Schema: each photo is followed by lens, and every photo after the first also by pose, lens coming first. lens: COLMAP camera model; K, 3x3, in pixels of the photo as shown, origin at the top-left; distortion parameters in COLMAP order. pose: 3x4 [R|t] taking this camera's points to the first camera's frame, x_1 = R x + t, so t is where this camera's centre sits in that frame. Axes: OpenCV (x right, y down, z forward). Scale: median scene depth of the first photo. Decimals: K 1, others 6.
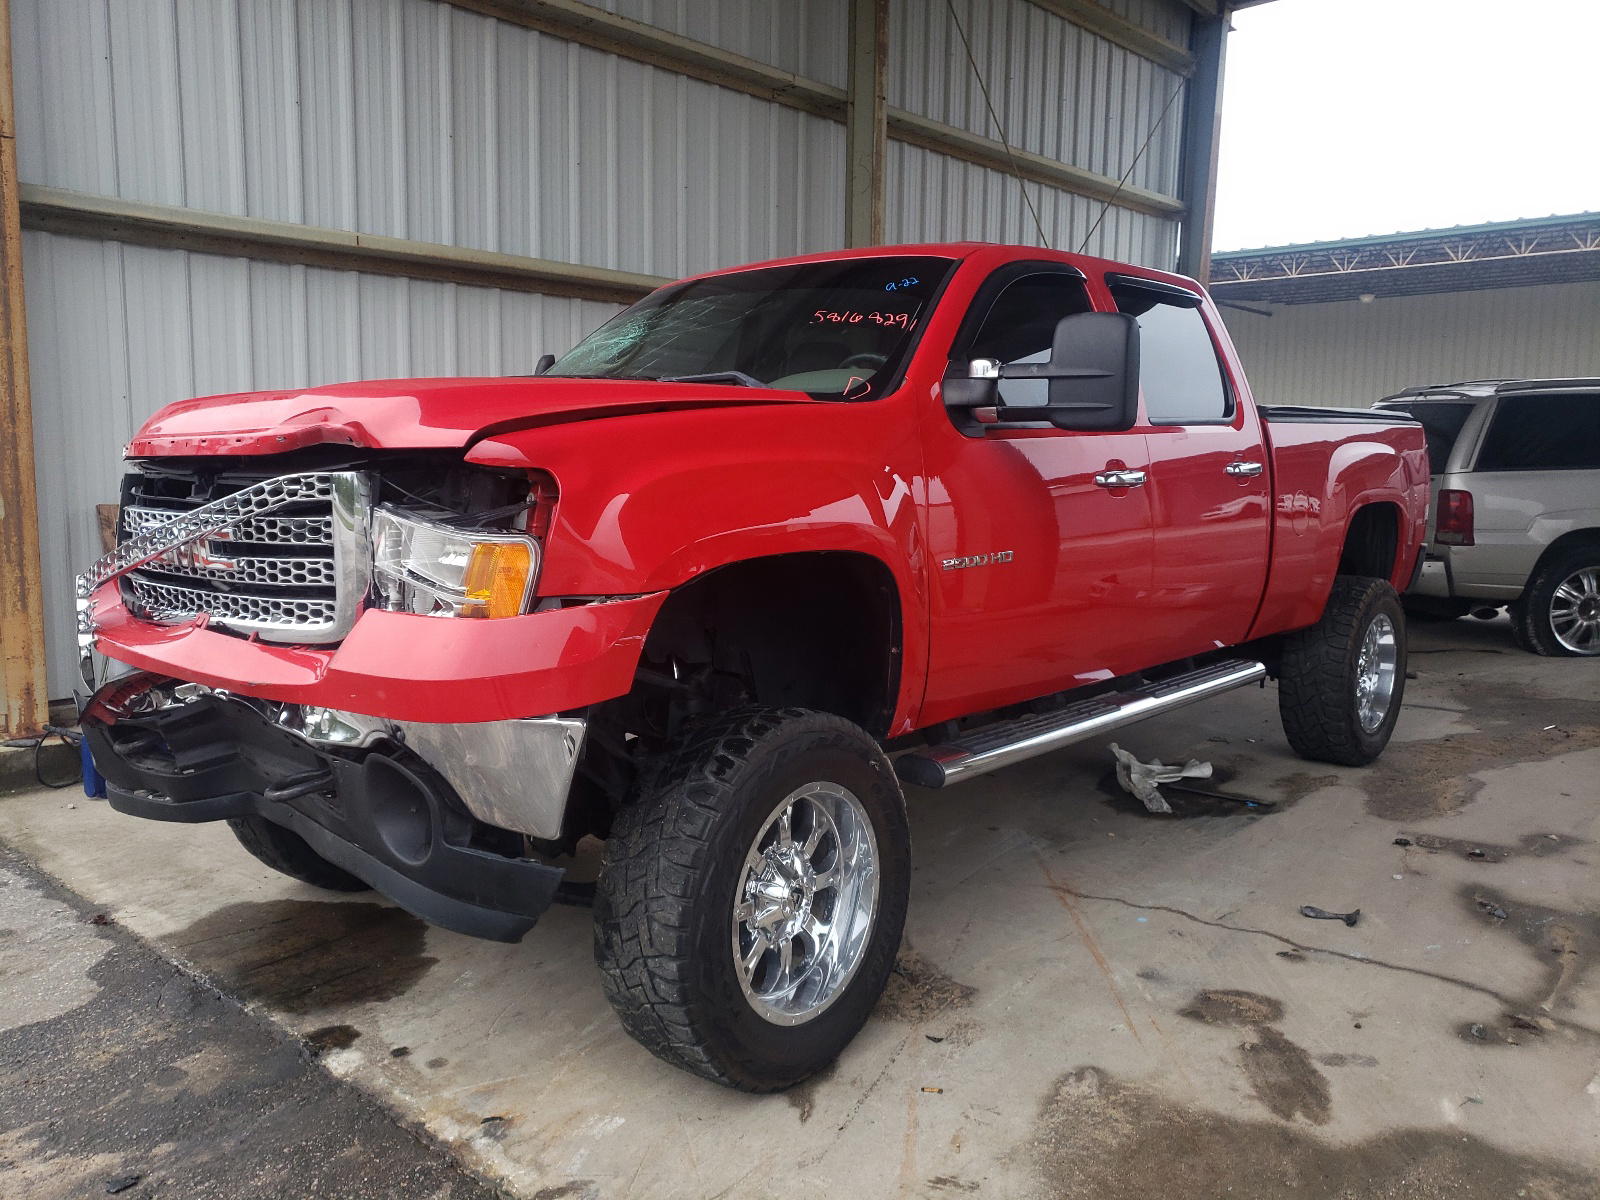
lens RADIAL K [[1267.8, 0, 768.3], [0, 1267.8, 601.2], [0, 0, 1]] dist [0.004362, 0.019272]
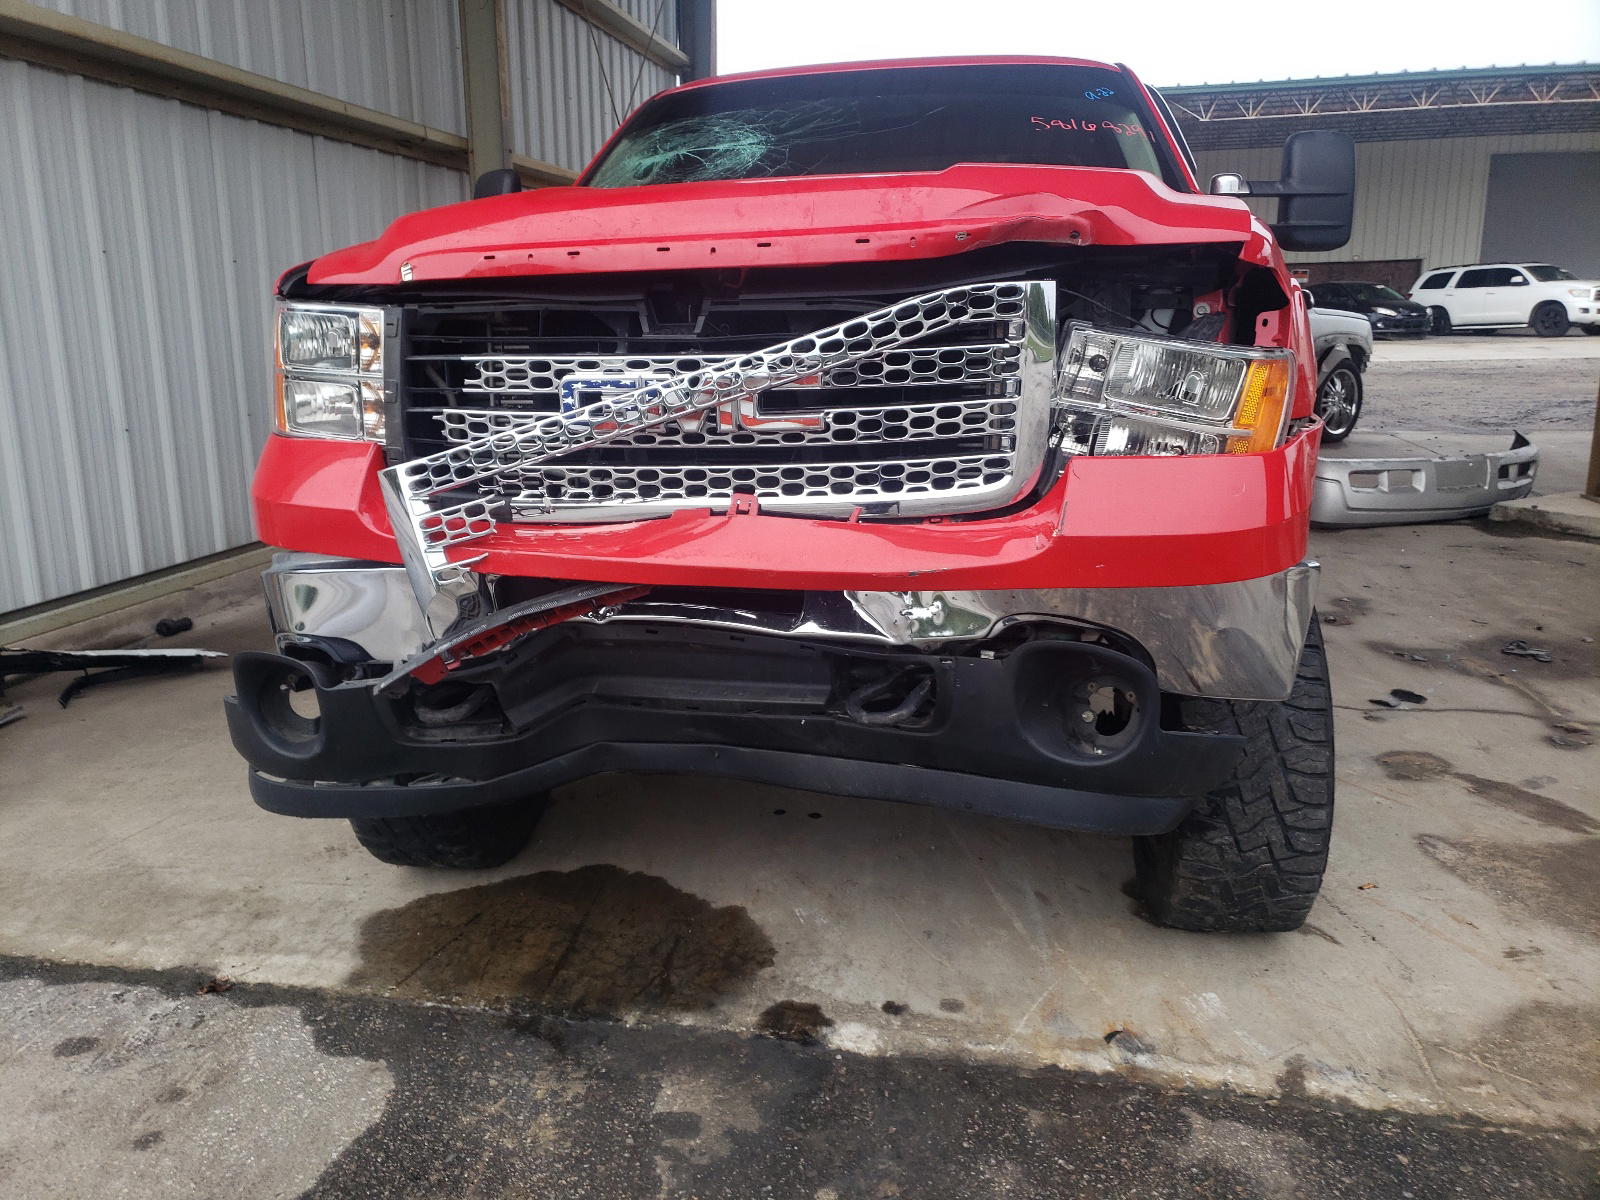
lens RADIAL K [[1267.8, 0, 768.3], [0, 1267.8, 601.2], [0, 0, 1]] dist [0.004362, 0.019272]
pose [[0.856831, -0.134201, 0.497826, -0.698680], [0.085297, 0.989123, 0.119833, -0.013011], [-0.508493, -0.060213, 0.858958, 0.328265]]
